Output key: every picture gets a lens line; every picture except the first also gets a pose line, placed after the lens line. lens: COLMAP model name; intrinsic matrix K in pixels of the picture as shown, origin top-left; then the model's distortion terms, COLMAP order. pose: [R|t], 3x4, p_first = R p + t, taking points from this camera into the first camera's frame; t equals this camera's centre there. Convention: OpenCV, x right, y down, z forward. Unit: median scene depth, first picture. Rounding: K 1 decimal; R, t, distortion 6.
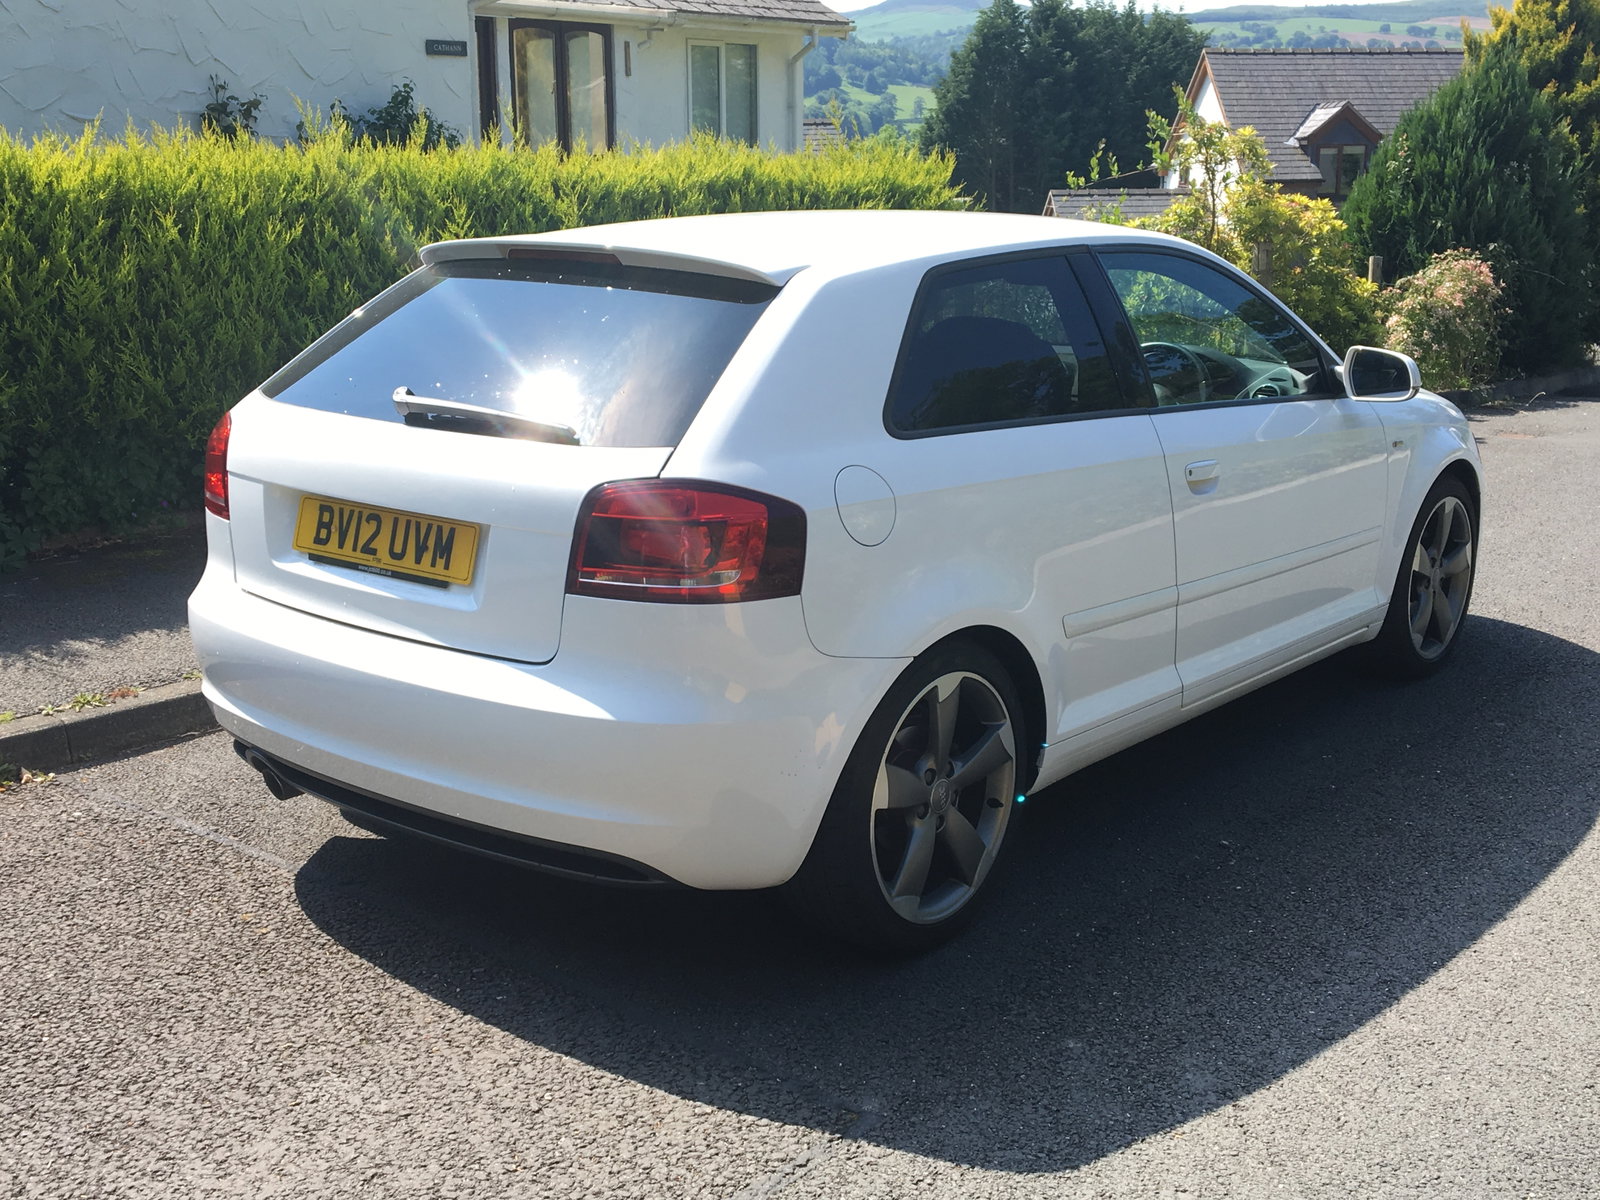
lens RADIAL K [[1778.2, 0, 800.7], [0, 1778.2, 603.2], [0, 0, 1]] dist [0.058515, 0.000000]
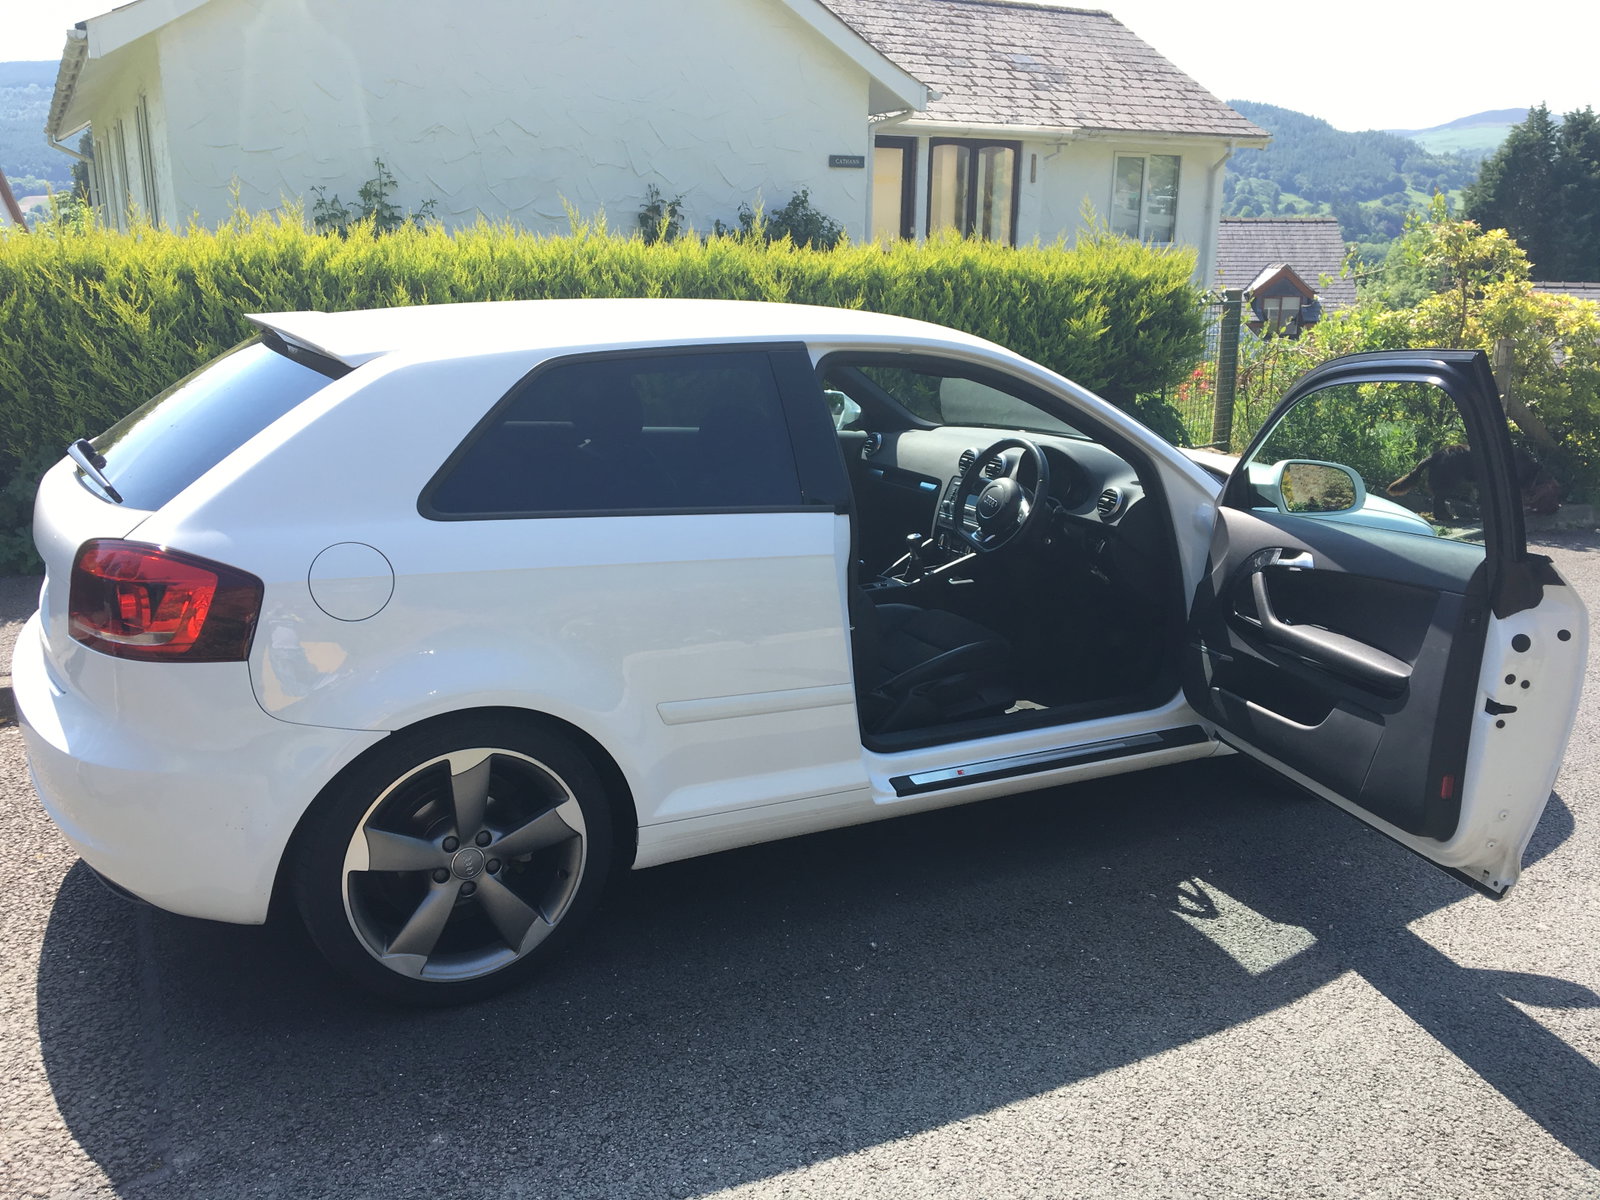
lens RADIAL K [[1372.3, 0, 799.8], [0, 1372.3, 597.4], [0, 0, 1]] dist [0.044102, -0.058351]
pose [[0.930127, 0.103806, -0.352263, 0.143879], [-0.102302, 0.994489, 0.022936, -0.023211], [0.352702, 0.014704, 0.935620, 0.084939]]
